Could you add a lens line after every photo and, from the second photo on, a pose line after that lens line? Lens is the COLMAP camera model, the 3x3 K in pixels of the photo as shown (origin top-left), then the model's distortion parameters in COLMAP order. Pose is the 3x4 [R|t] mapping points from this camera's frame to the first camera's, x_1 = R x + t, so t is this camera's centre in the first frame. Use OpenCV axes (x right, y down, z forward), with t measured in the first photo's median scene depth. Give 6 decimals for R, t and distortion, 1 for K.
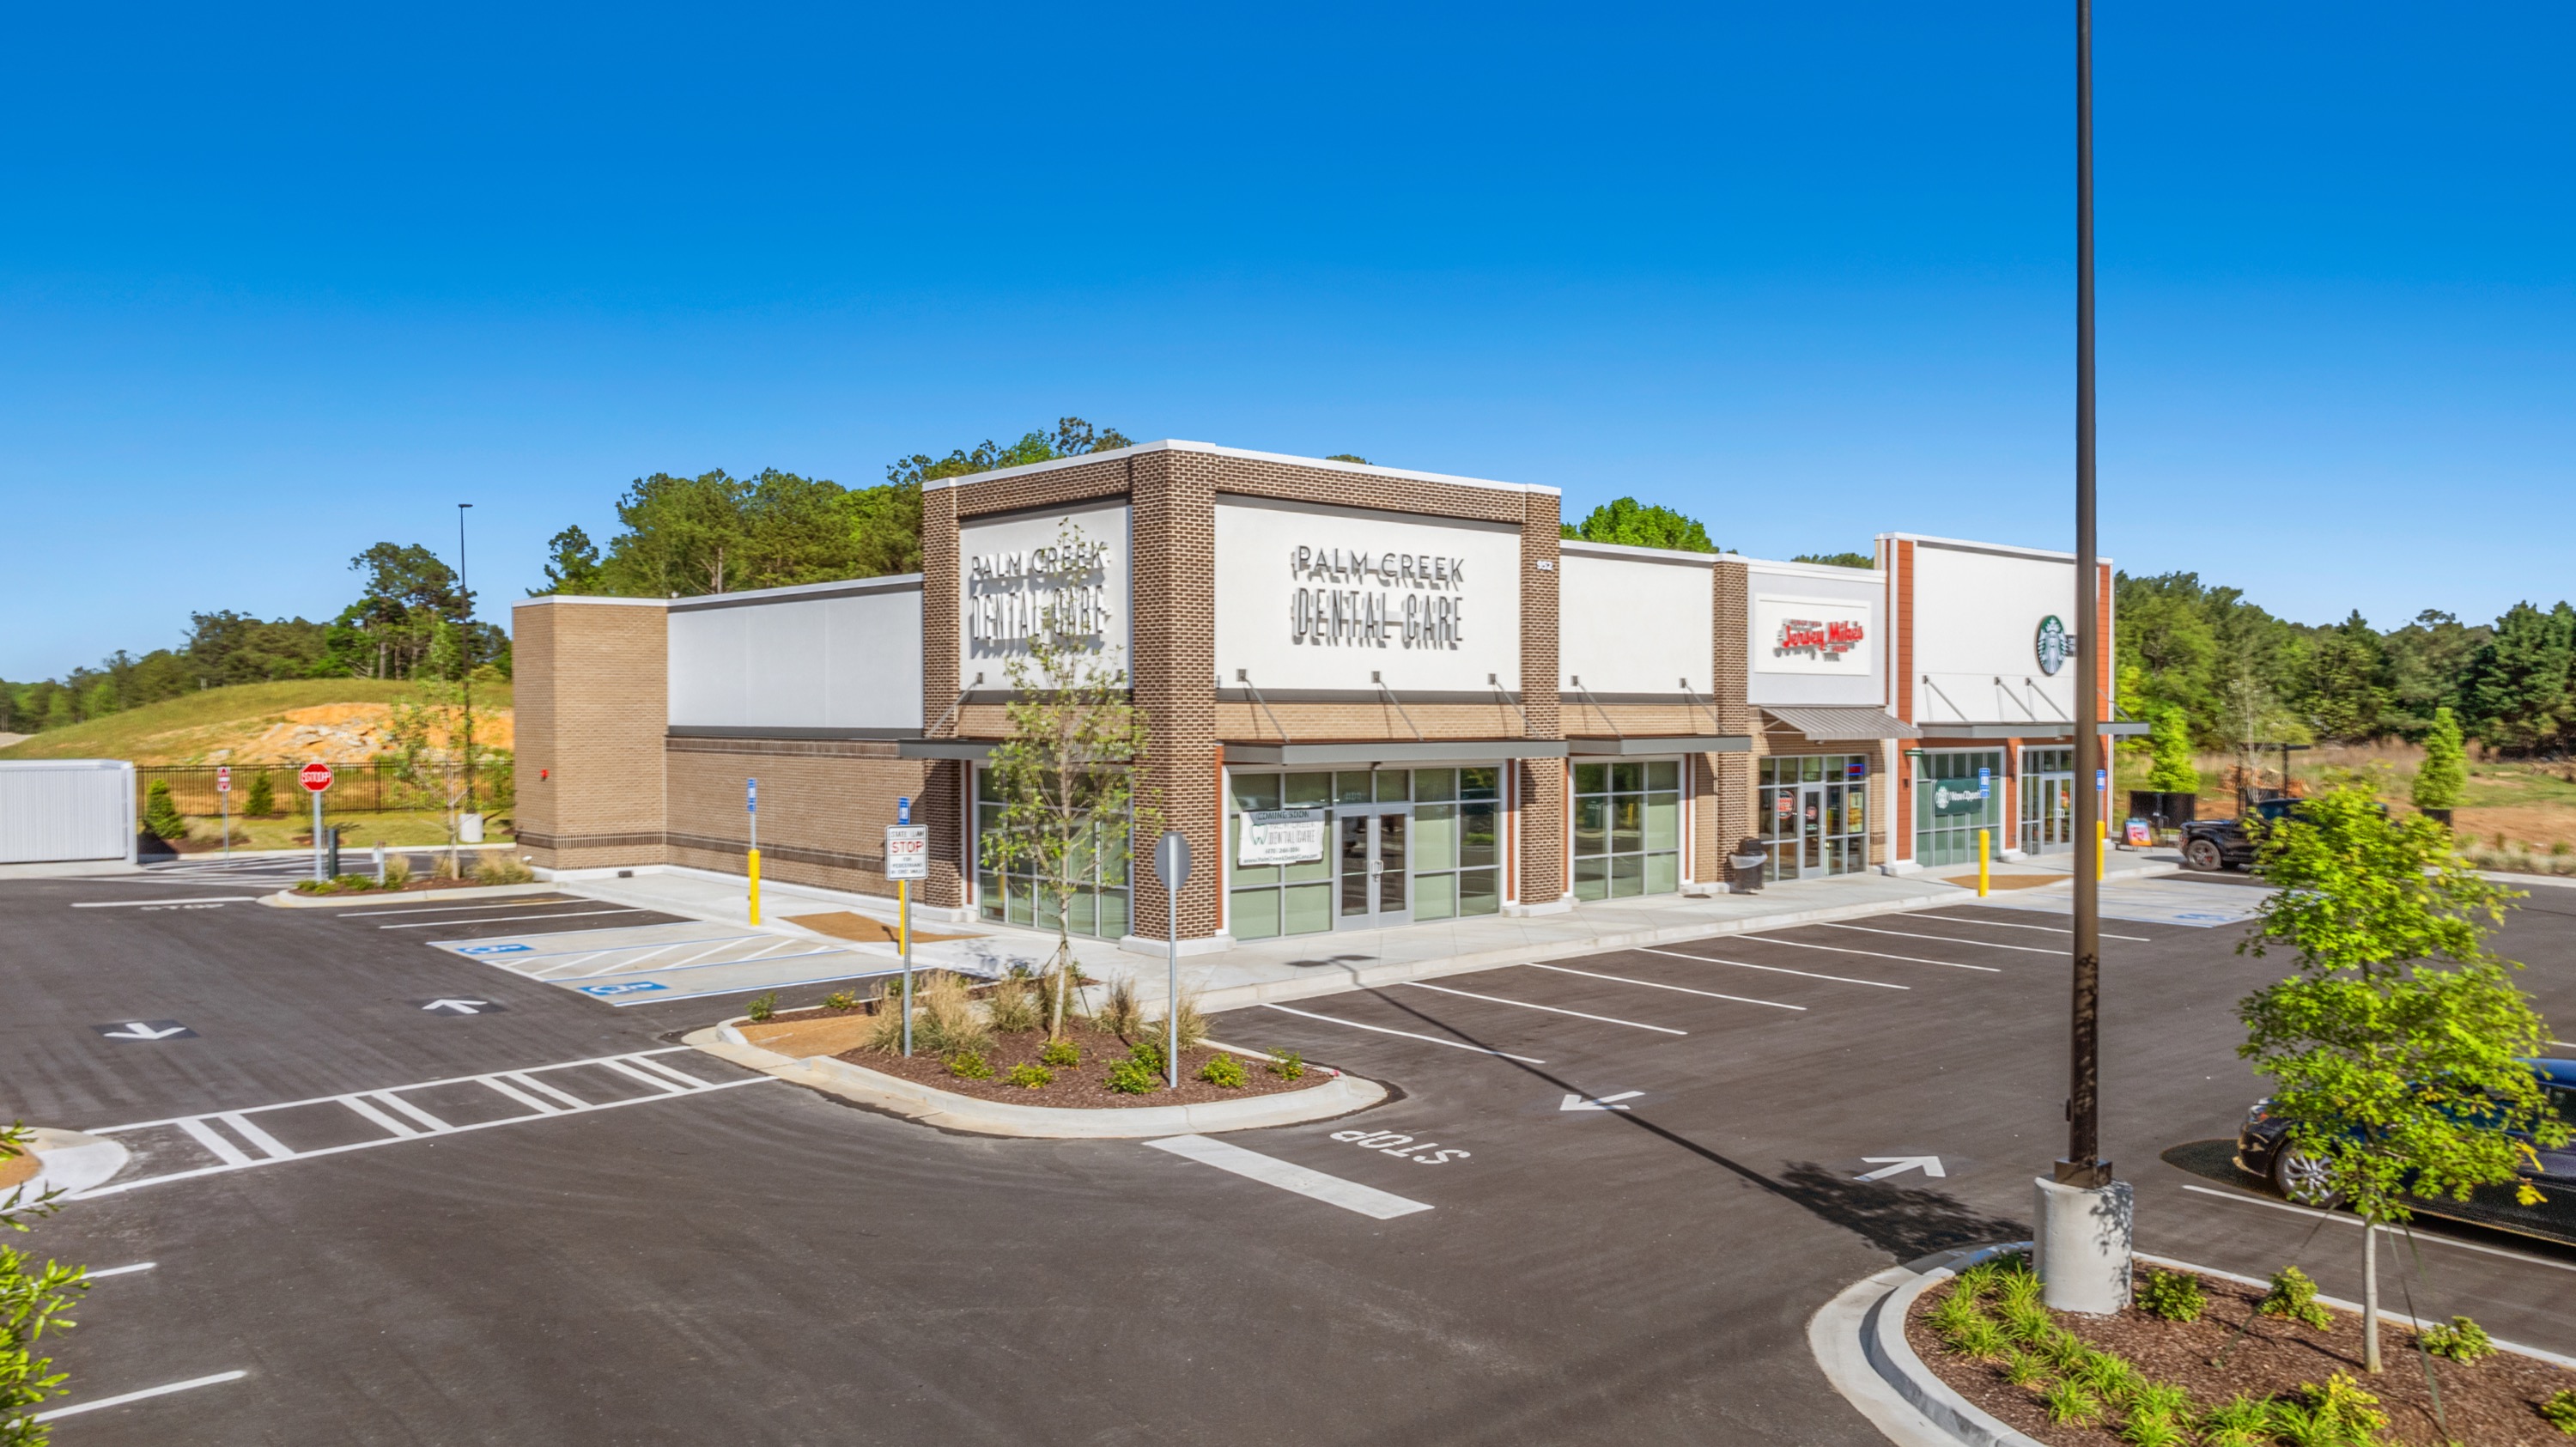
lens RADIAL K [[1837.1, 0, 1295.6], [0, 1837.1, 745.4], [0, 0, 1]] dist [-0.012739, -0.005520]
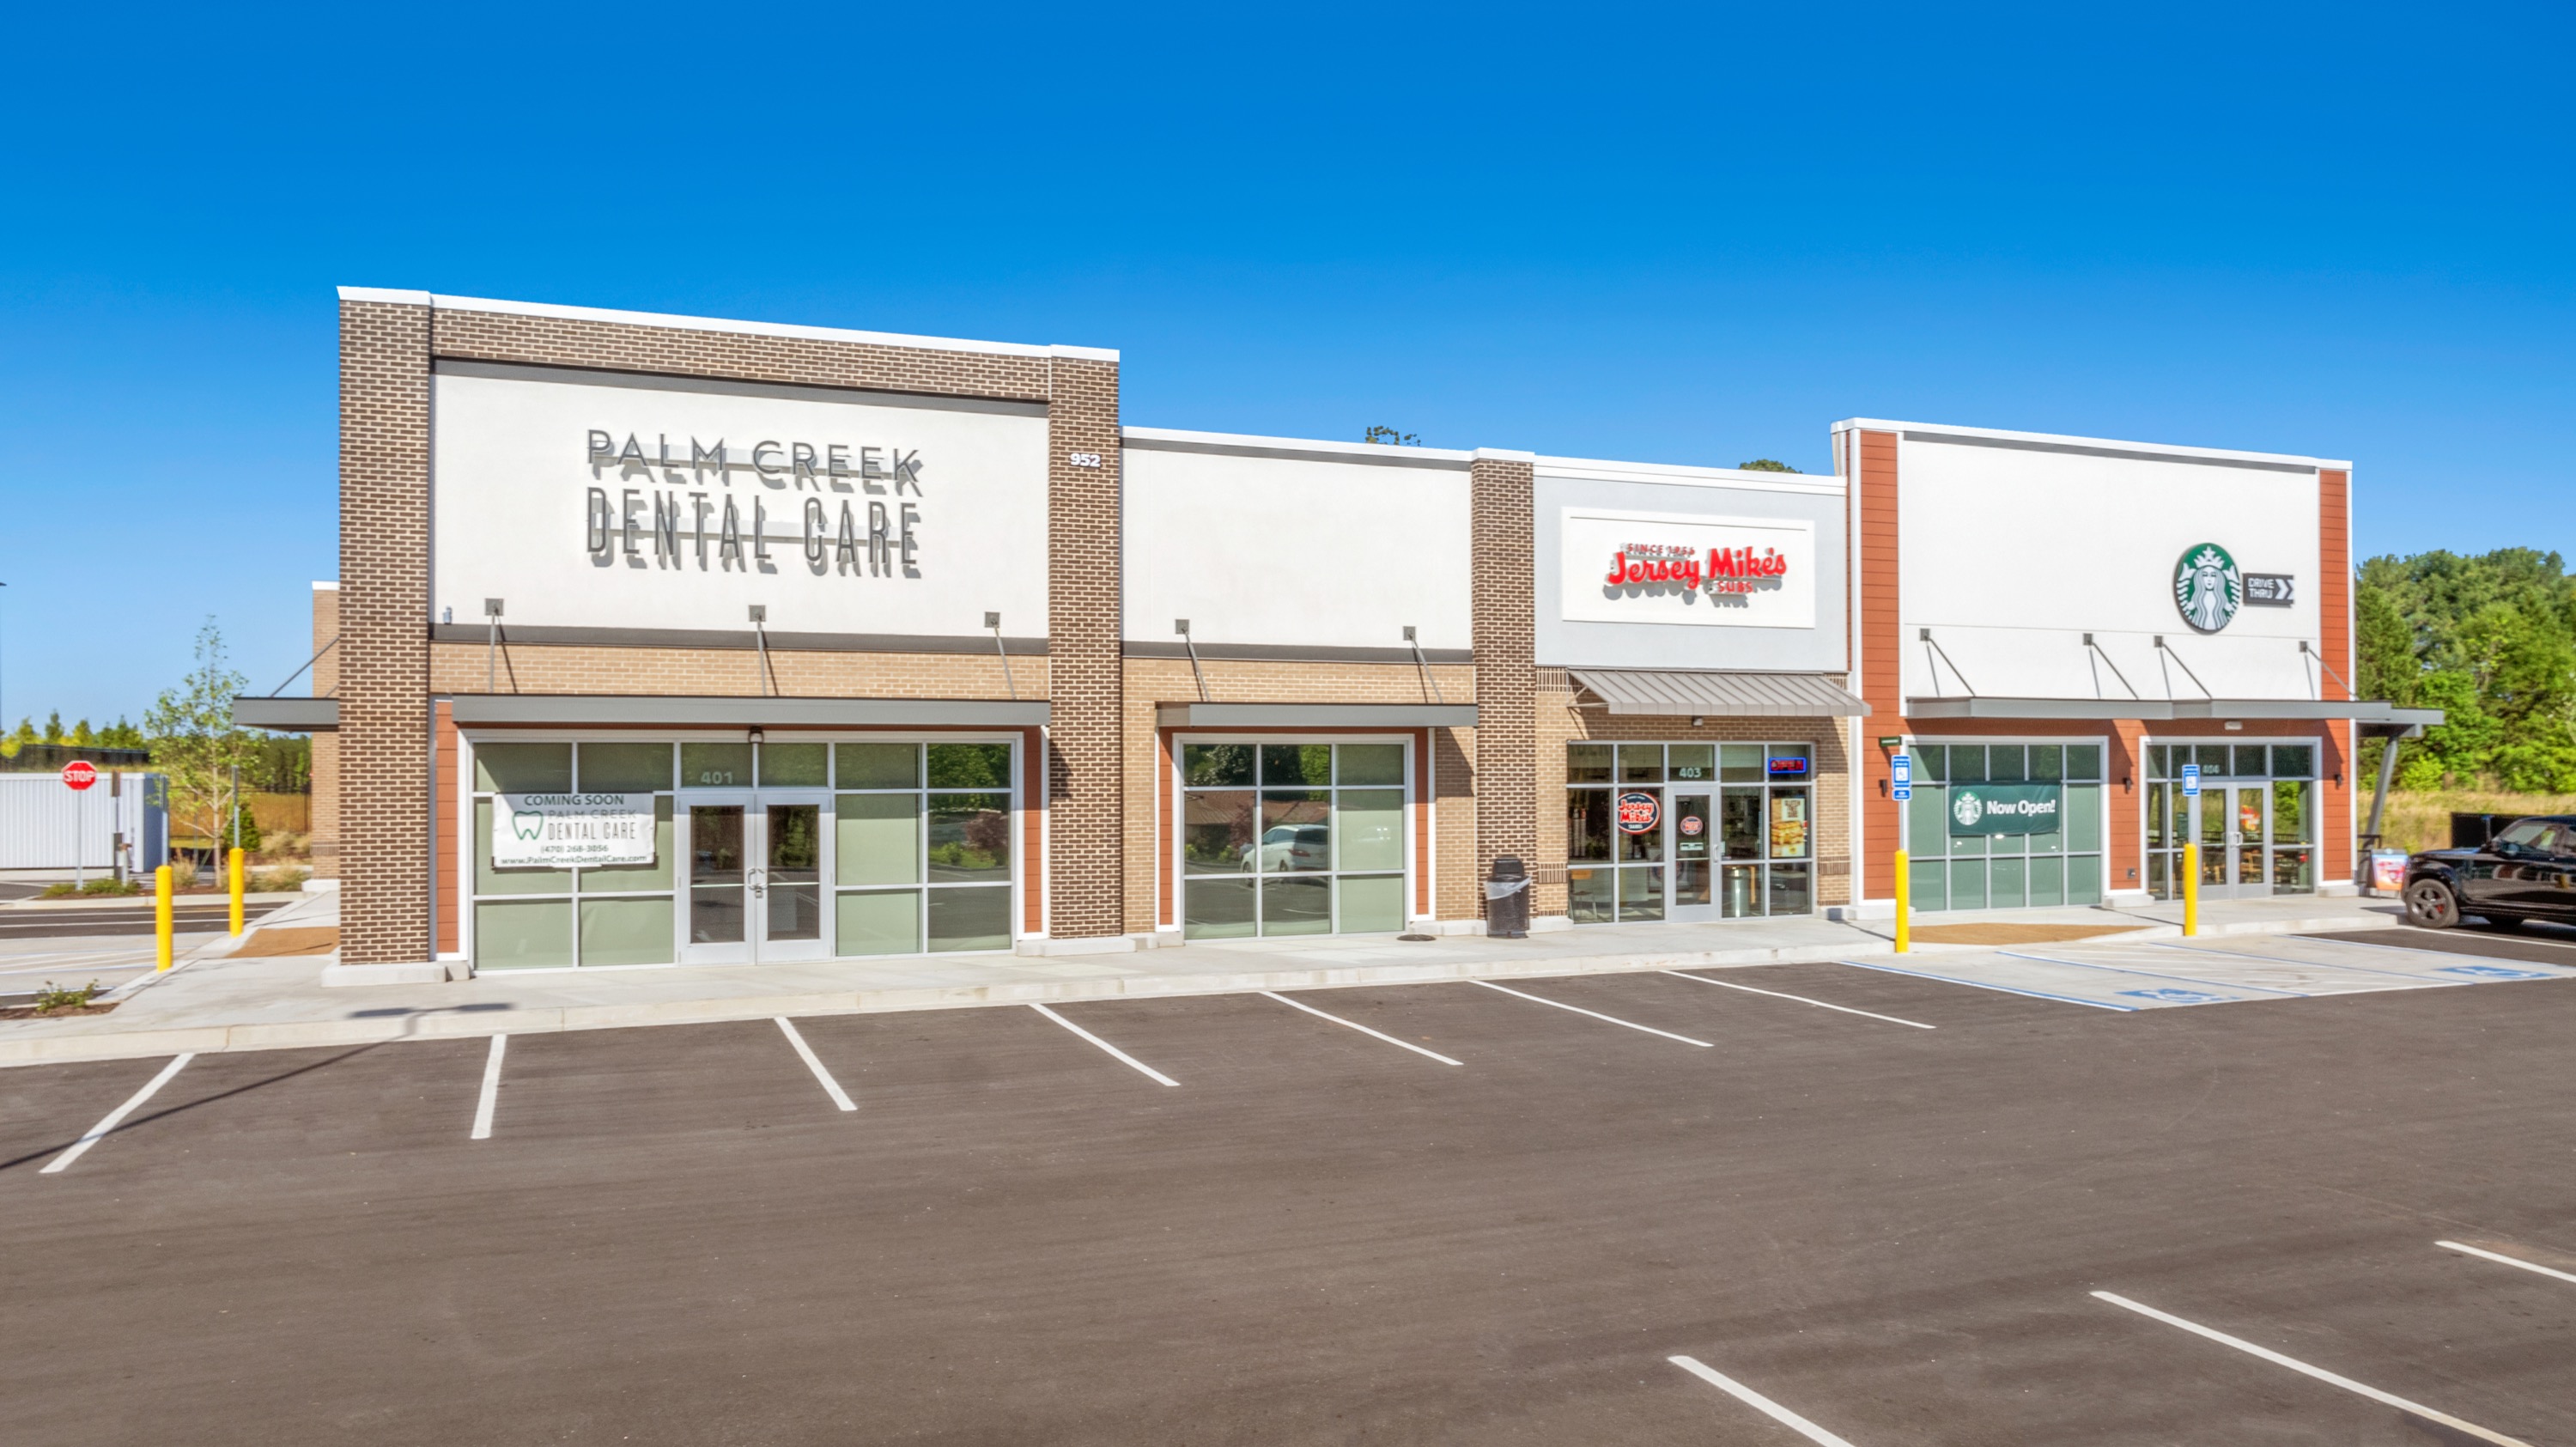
lens RADIAL K [[1816.5, 0, 1297.6], [0, 1816.5, 755.4], [0, 0, 1]] dist [-0.014684, -0.003121]
pose [[0.942536, -0.006437, -0.334043, 0.454835], [-0.001924, 0.999693, -0.024695, 0.033762], [0.334099, 0.023919, 0.942234, 0.378158]]
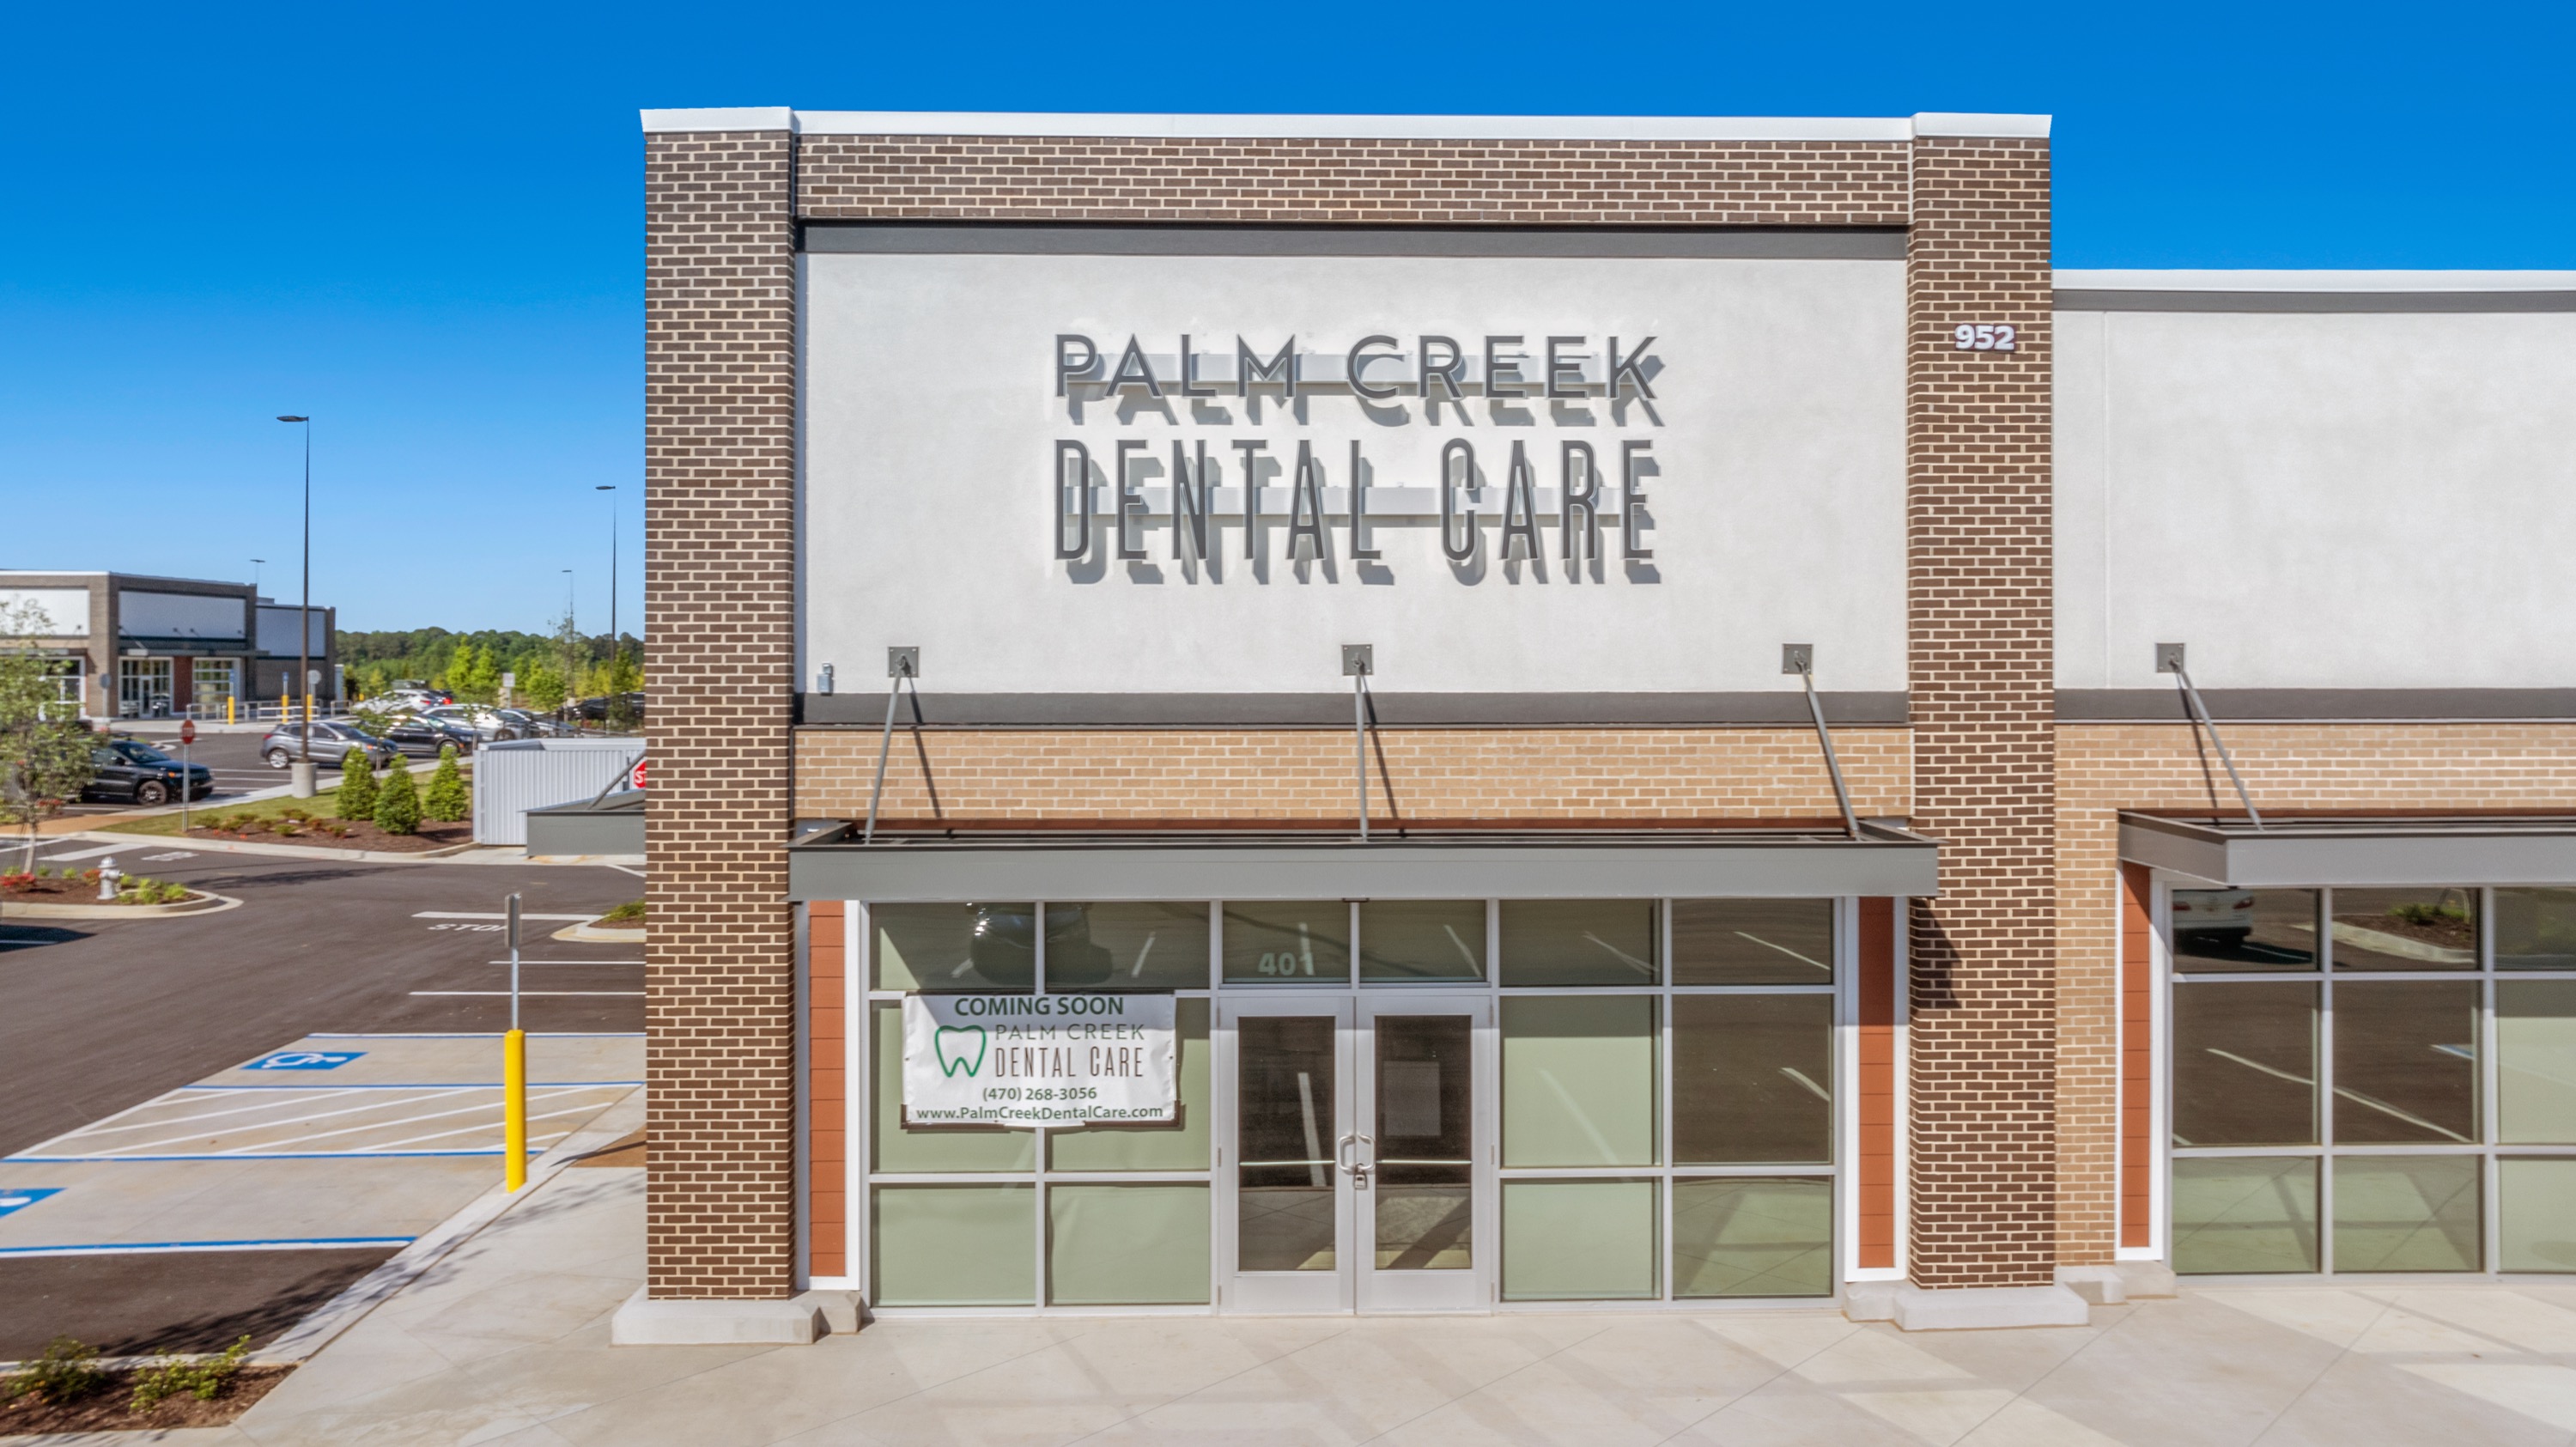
lens RADIAL K [[1807.7, 0, 1287.6], [0, 1807.7, 650.9], [0, 0, 1]] dist [-0.015265, -0.002550]
pose [[0.760607, -0.006449, -0.649180, 0.264179], [-0.009823, 0.999722, -0.021441, -0.029009], [0.649138, 0.022685, 0.760332, 0.661757]]
